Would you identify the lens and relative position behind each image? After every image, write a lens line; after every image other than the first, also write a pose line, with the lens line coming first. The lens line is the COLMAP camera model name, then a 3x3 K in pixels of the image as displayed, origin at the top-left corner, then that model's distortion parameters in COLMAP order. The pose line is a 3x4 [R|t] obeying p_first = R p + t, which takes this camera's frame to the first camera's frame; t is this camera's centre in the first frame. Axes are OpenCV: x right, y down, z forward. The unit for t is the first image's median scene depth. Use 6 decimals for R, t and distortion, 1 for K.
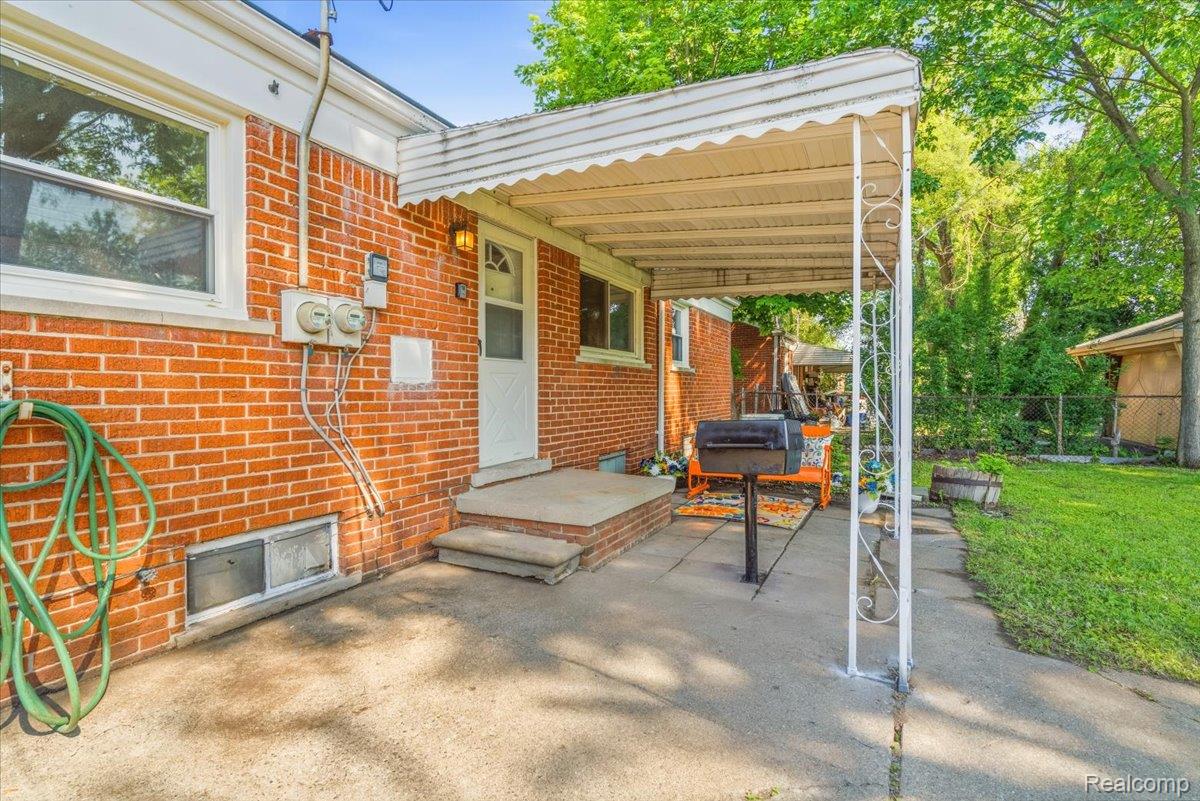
lens RADIAL K [[544.0, 0, 600.7], [0, 544.0, 398.2], [0, 0, 1]] dist [-0.004142, 0.000879]
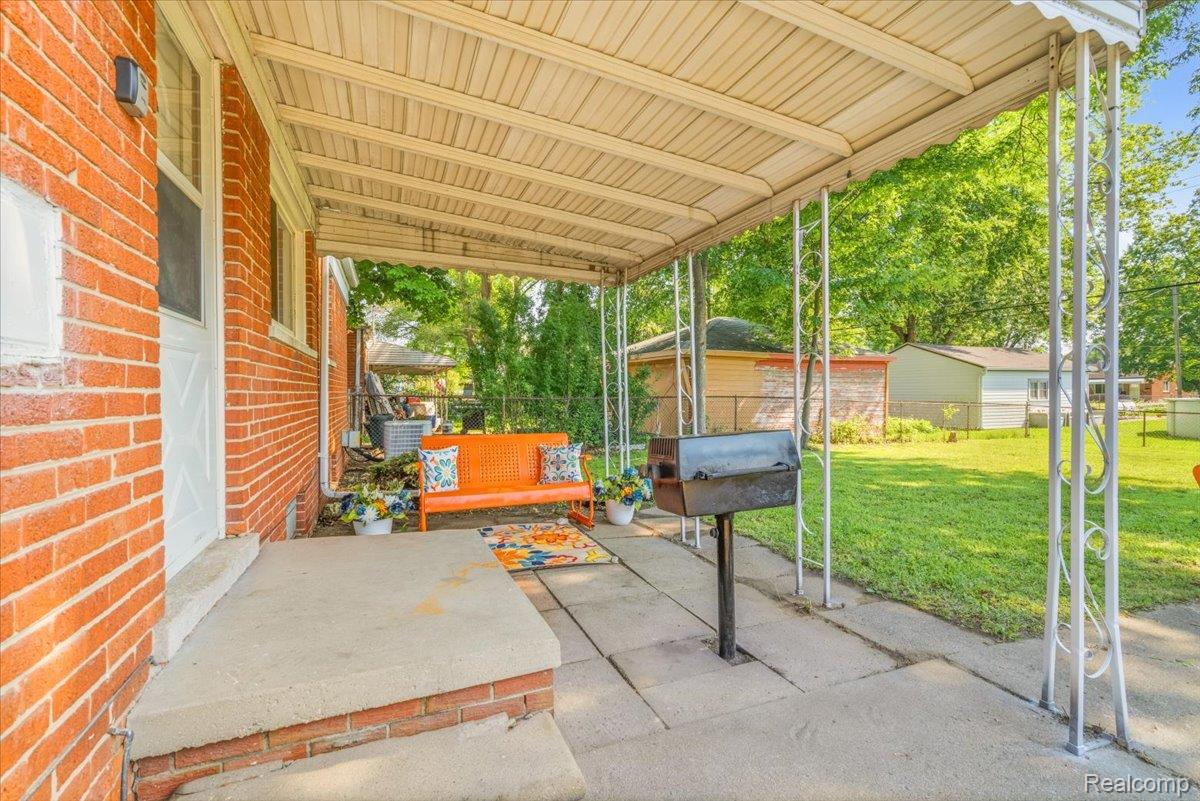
lens RADIAL K [[544.0, 0, 600.7], [0, 544.0, 398.2], [0, 0, 1]] dist [-0.004142, 0.000879]
pose [[0.652936, -0.008800, 0.757362, -0.308335], [0.011853, 0.999929, 0.001400, -0.006130], [-0.757321, 0.008063, 0.652993, 0.544509]]
